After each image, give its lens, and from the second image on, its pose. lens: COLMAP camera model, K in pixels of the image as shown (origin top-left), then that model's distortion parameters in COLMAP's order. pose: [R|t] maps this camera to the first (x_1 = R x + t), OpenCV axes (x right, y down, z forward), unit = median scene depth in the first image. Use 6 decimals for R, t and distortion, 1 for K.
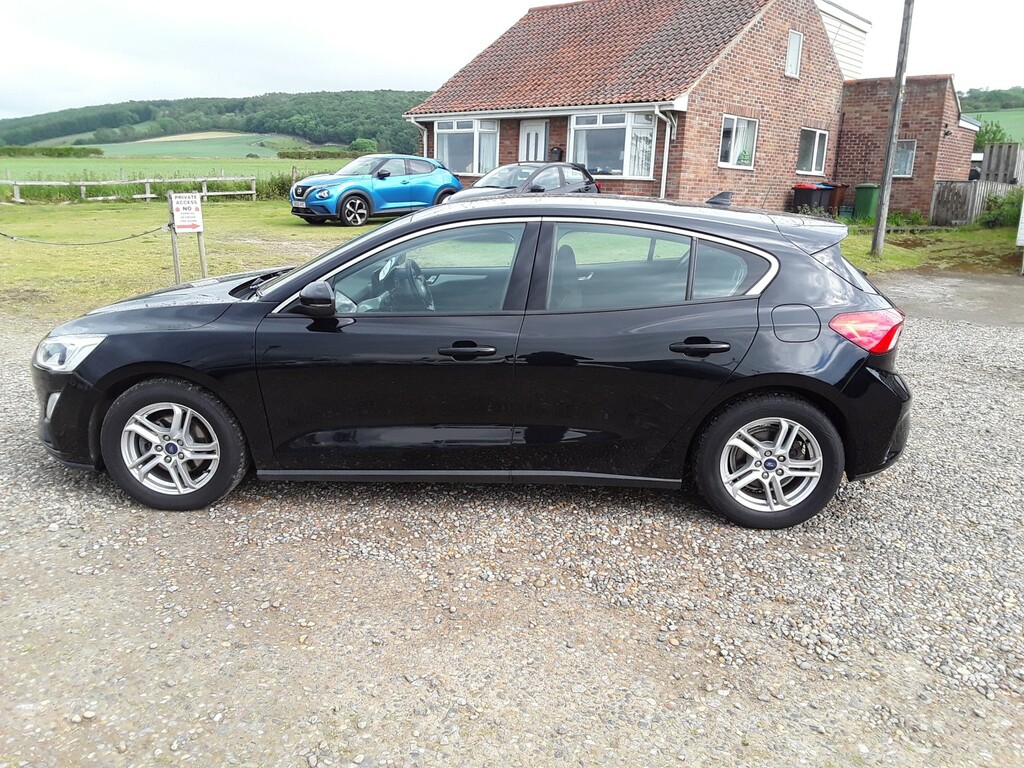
lens RADIAL K [[815.2, 0, 512.0], [0, 815.2, 384.0], [0, 0, 1]] dist [0.129936, -0.200328]
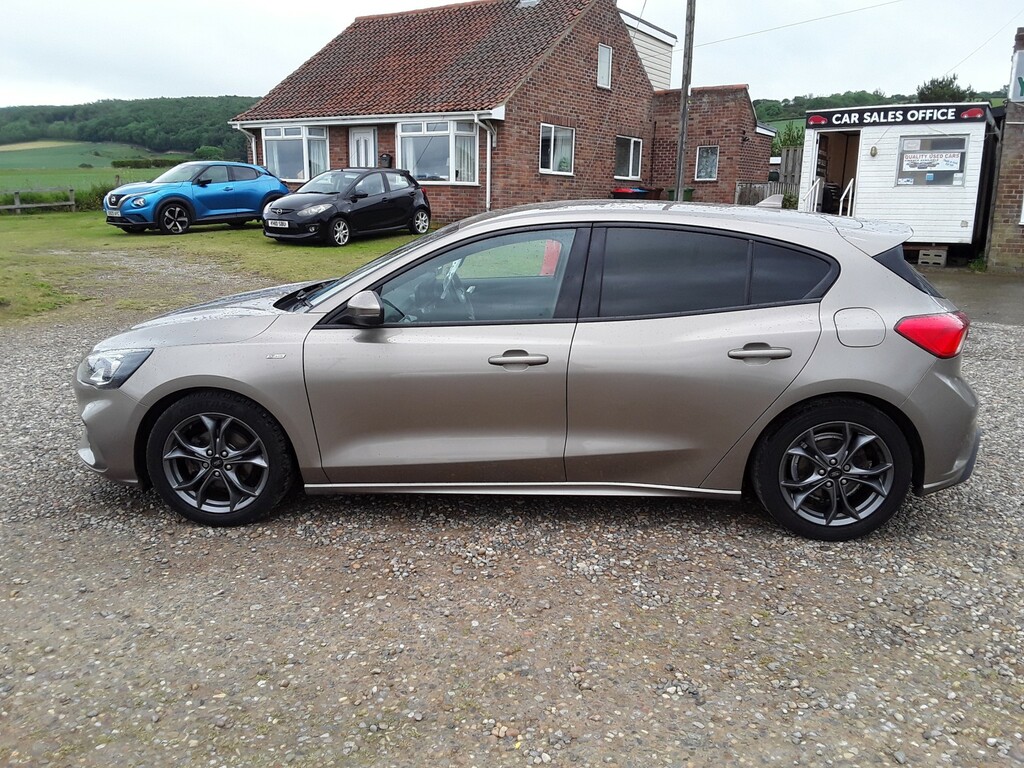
lens RADIAL K [[815.2, 0, 512.0], [0, 815.2, 384.0], [0, 0, 1]] dist [0.129936, -0.200328]
pose [[0.986199, -0.052402, 0.157050, 0.033185], [0.053678, 0.998551, -0.003894, 0.009045], [-0.156618, 0.012270, 0.987583, -0.028265]]
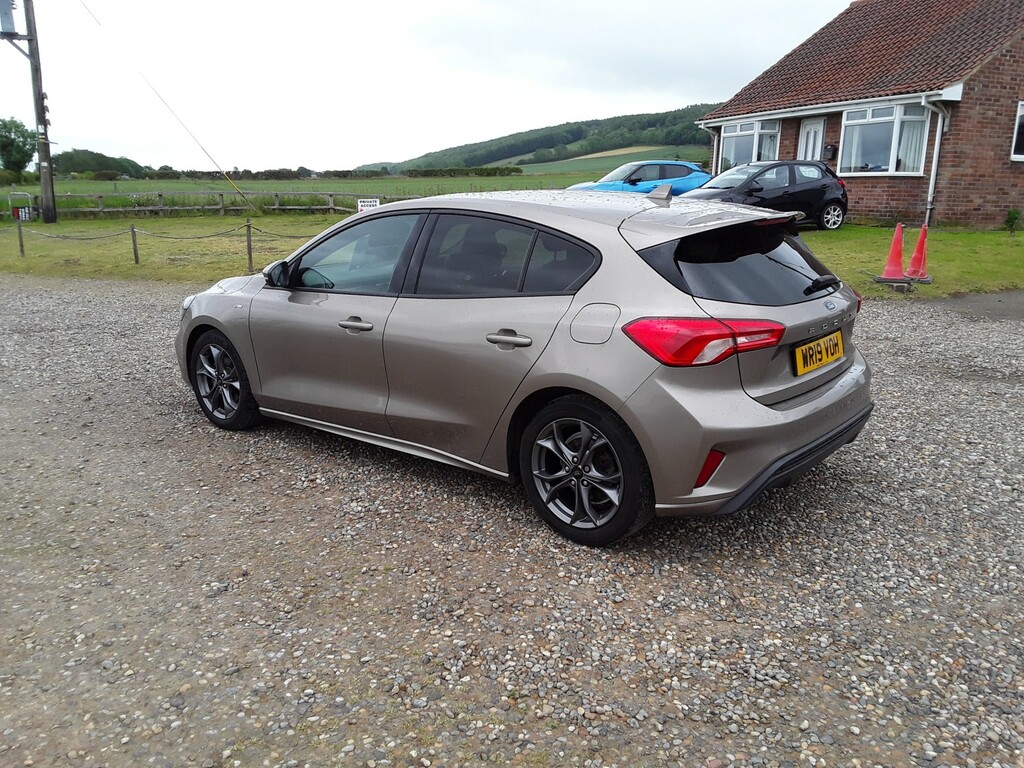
lens RADIAL K [[815.2, 0, 512.0], [0, 815.2, 384.0], [0, 0, 1]] dist [0.129936, -0.200328]
pose [[0.888018, 0.085123, -0.451861, 0.184503], [-0.089700, 0.995904, 0.011329, 0.012038], [0.450975, 0.030471, 0.892016, -0.021806]]
